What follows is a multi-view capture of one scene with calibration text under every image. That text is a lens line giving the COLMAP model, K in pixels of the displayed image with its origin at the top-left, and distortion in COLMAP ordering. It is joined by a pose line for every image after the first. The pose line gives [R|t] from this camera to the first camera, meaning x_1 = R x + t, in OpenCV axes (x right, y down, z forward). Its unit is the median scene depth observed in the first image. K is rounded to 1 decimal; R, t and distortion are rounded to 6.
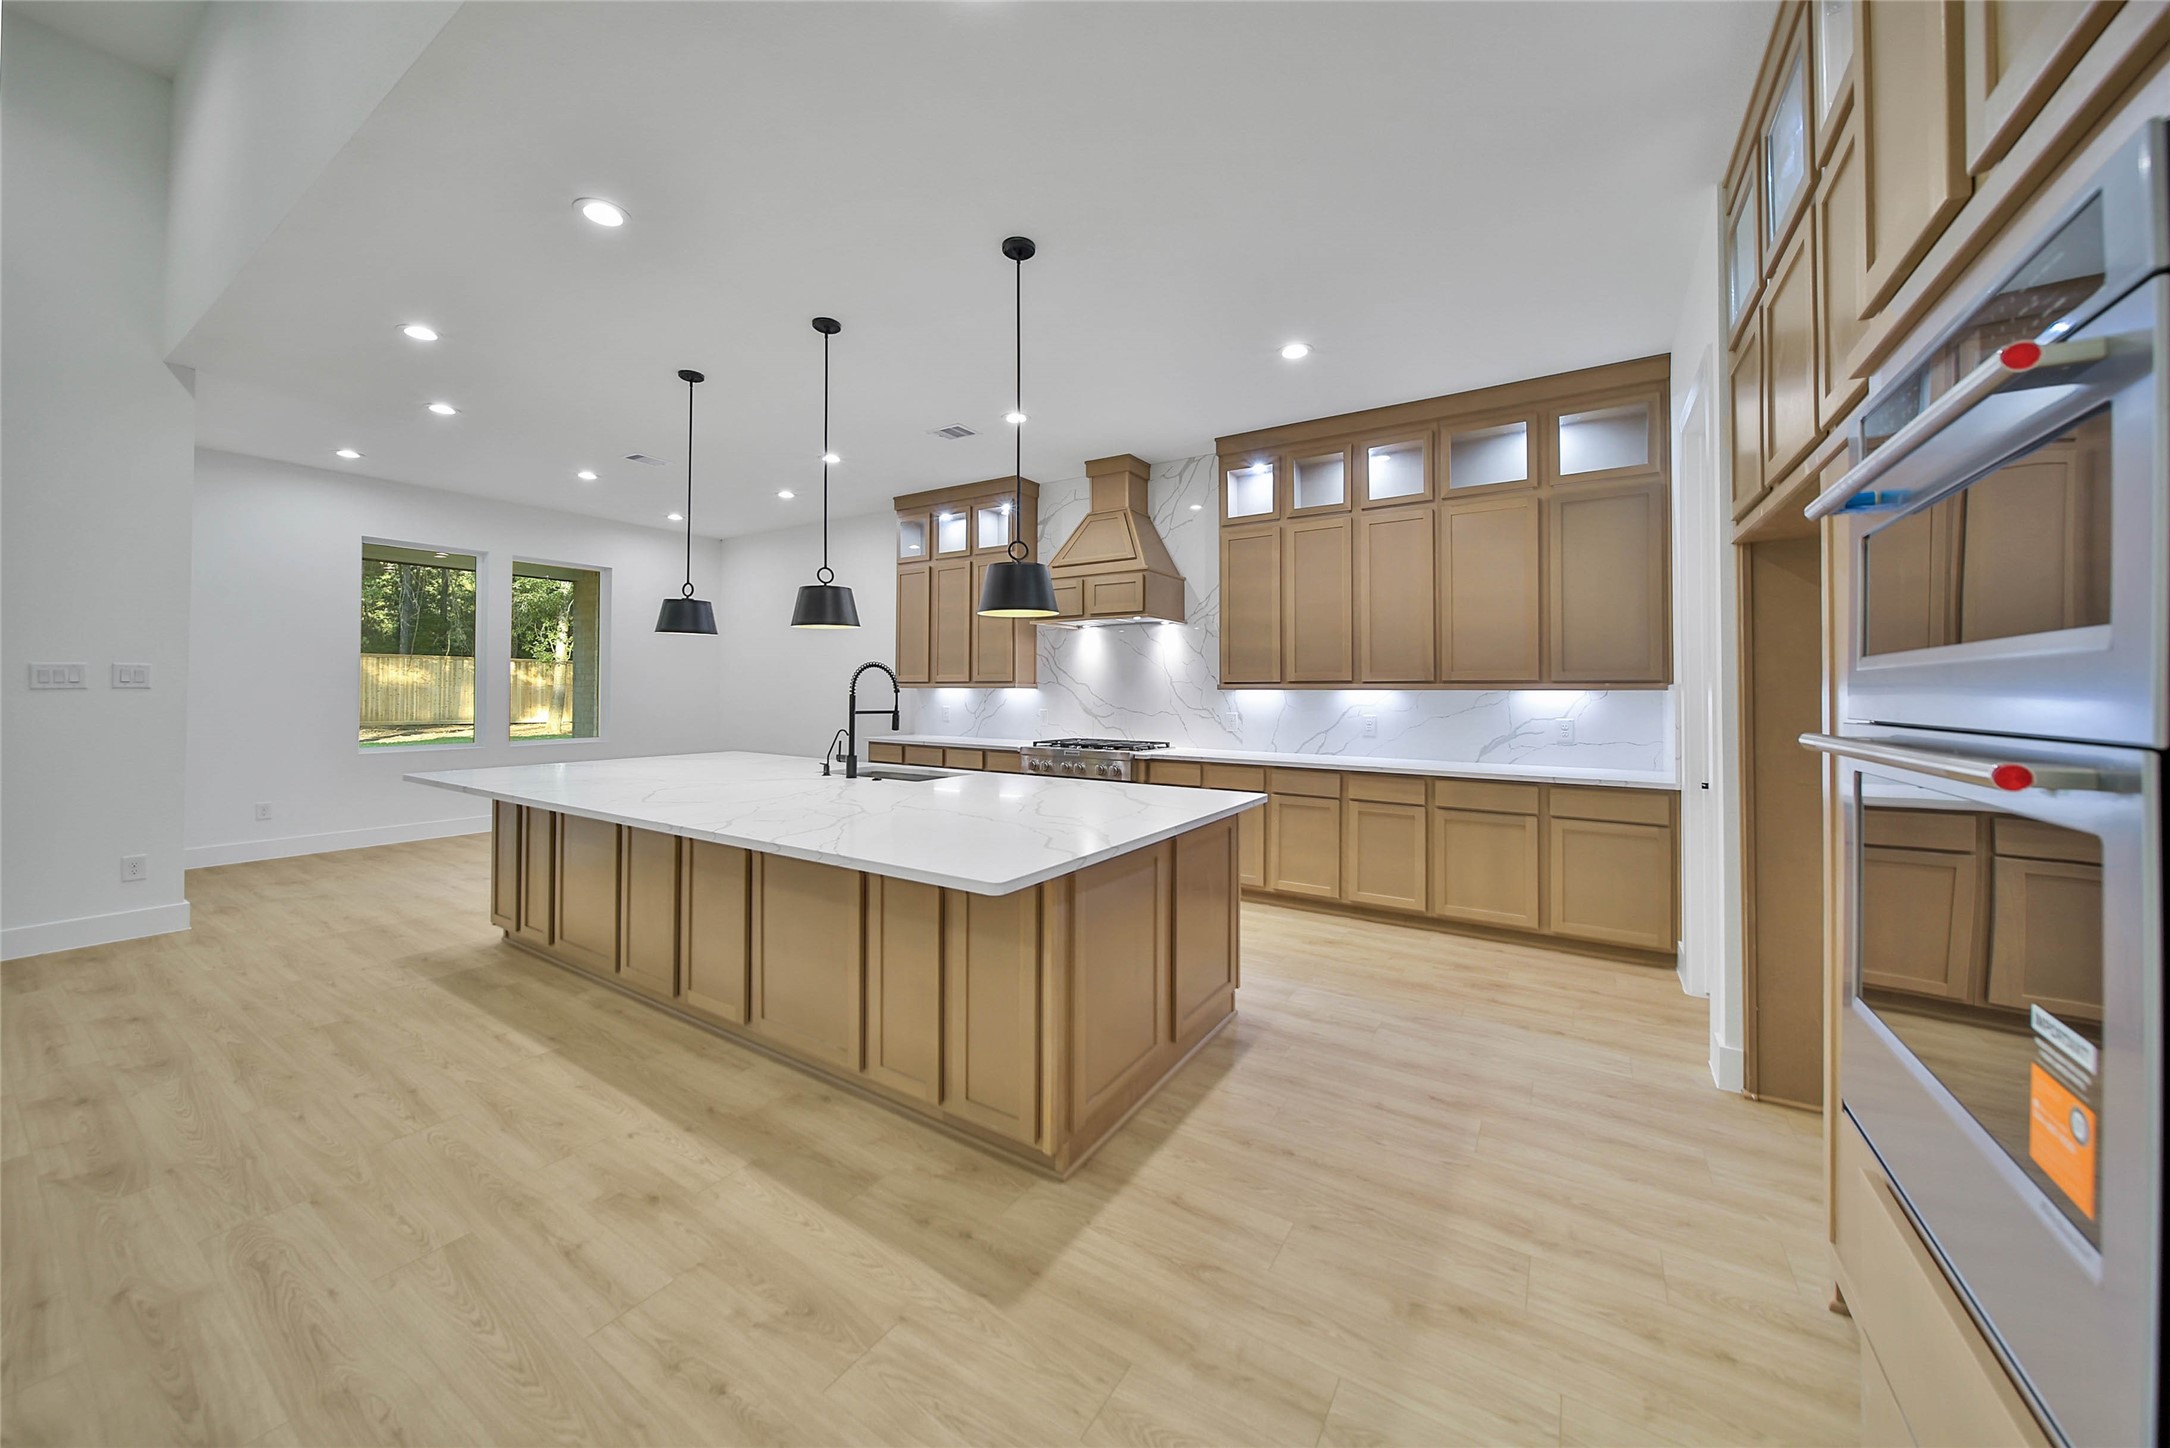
lens RADIAL K [[765.0, 0, 1073.0], [0, 765.0, 681.1], [0, 0, 1]] dist [0.000722, -0.001996]
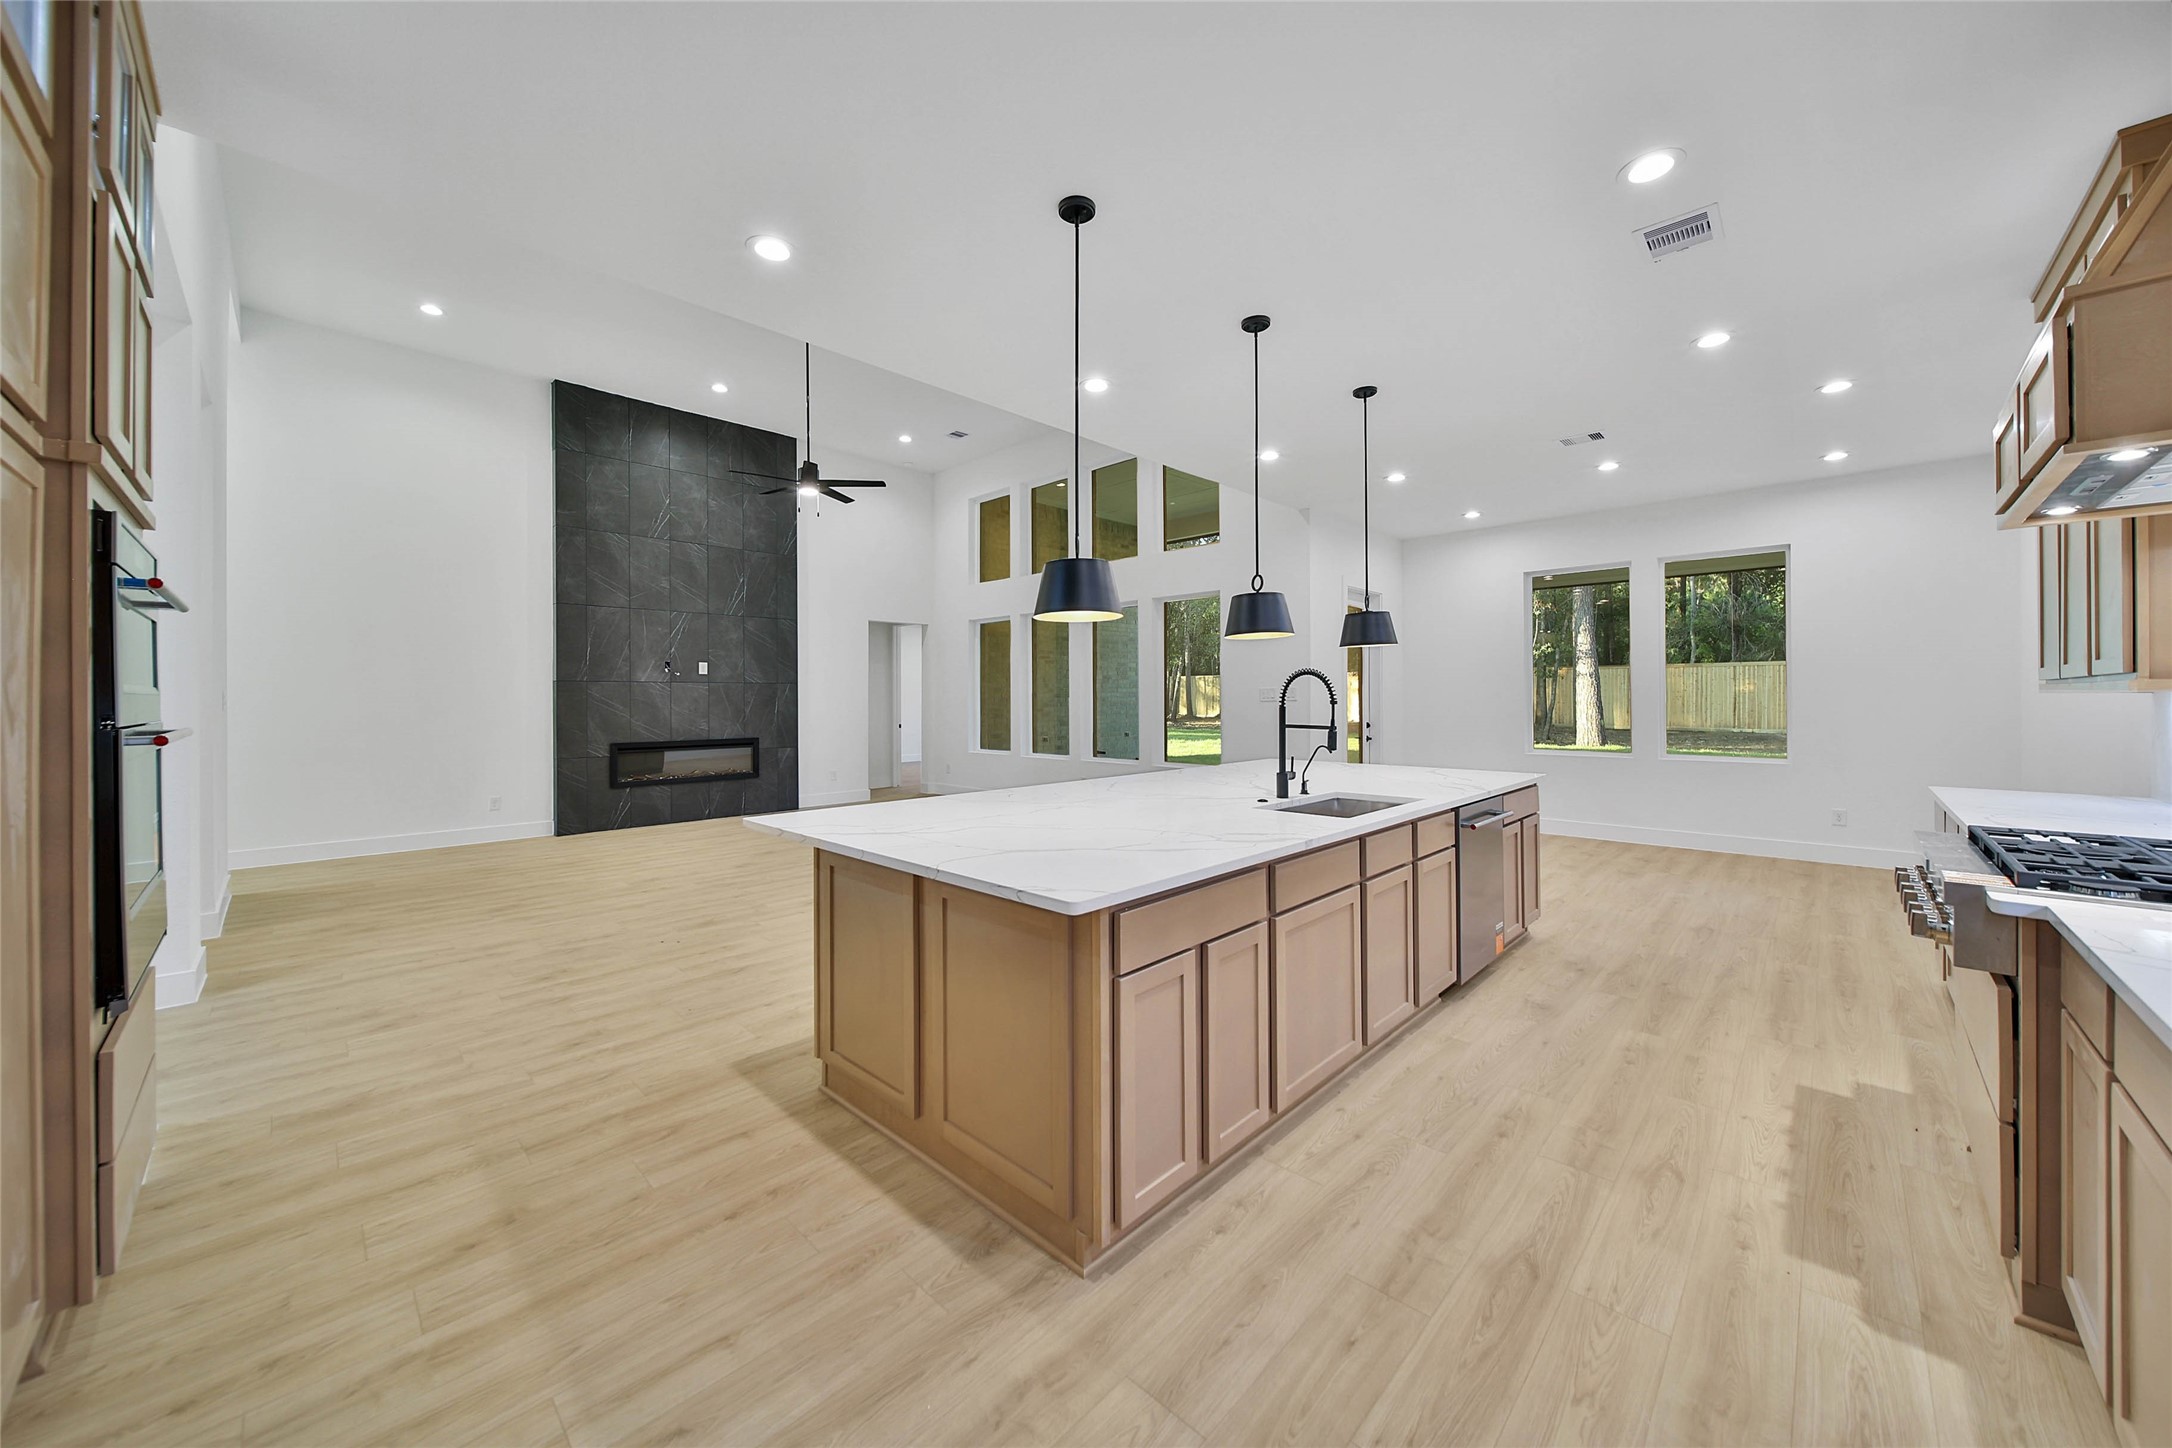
lens RADIAL K [[765.7, 0, 1096.5], [0, 765.7, 698.0], [0, 0, 1]] dist [0.000722, -0.001996]
pose [[-0.178542, -0.005824, -0.983915, 0.650813], [0.017691, 0.999802, -0.009128, 0.012045], [0.983773, -0.019036, -0.178403, 0.946352]]
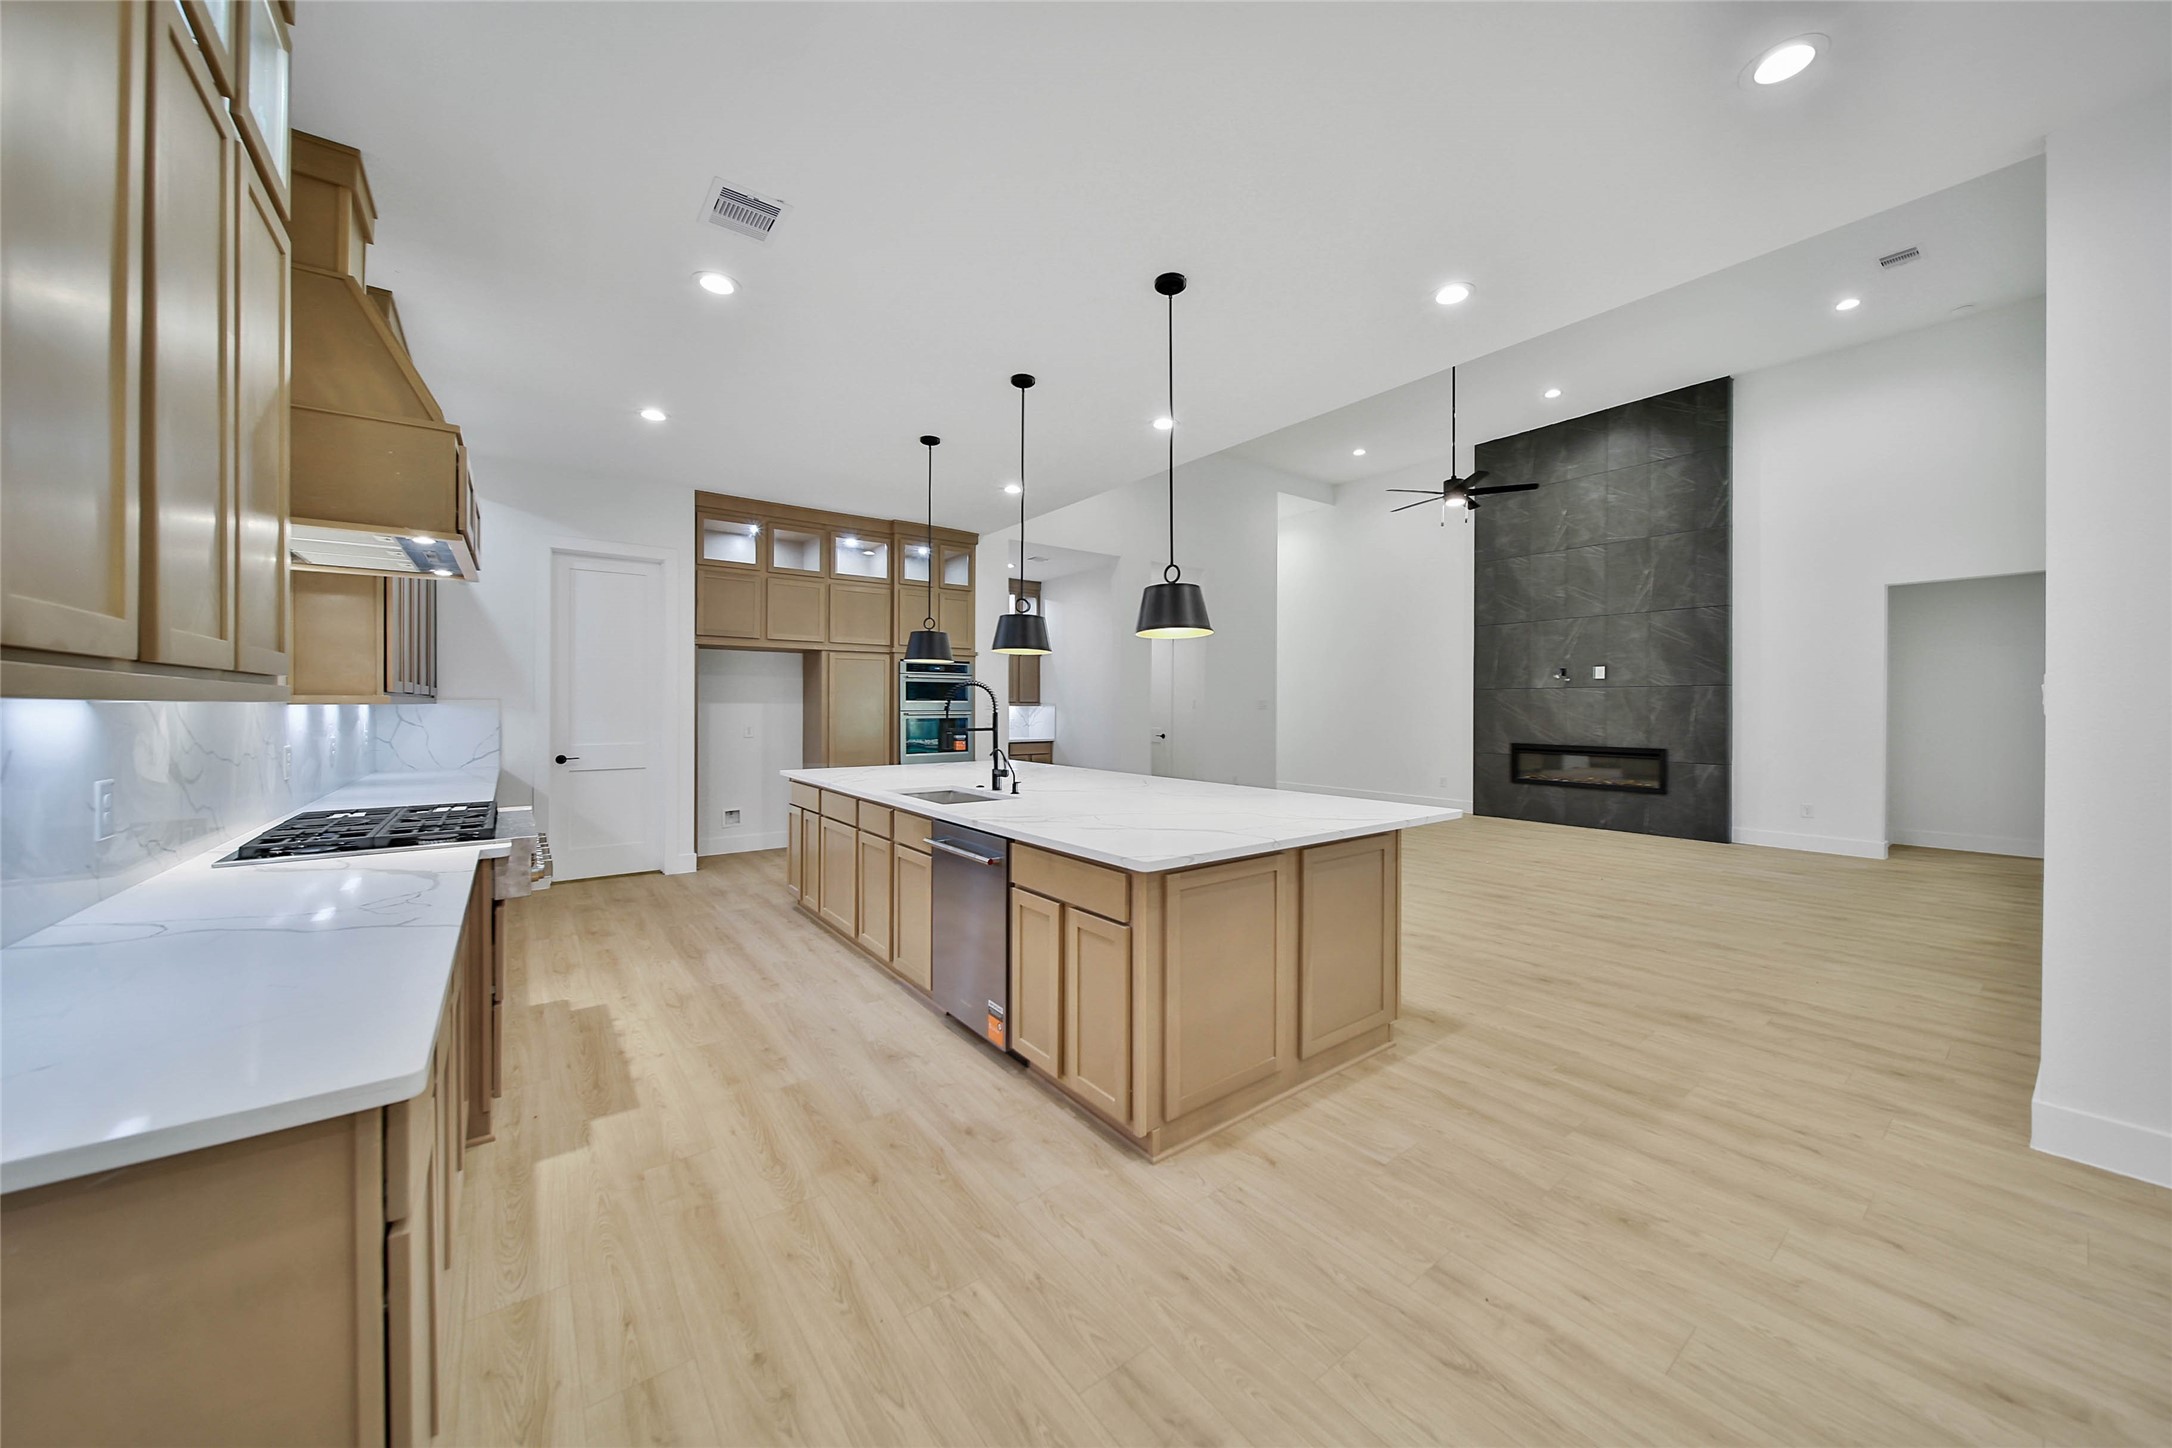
lens RADIAL K [[765.7, 0, 1094.8], [0, 765.7, 708.2], [0, 0, 1]] dist [0.000722, -0.001996]
pose [[-0.944087, -0.007926, 0.329602, -0.775419], [-0.011295, 0.999902, -0.008307, 0.019113], [-0.329504, -0.011566, -0.944083, 1.971033]]
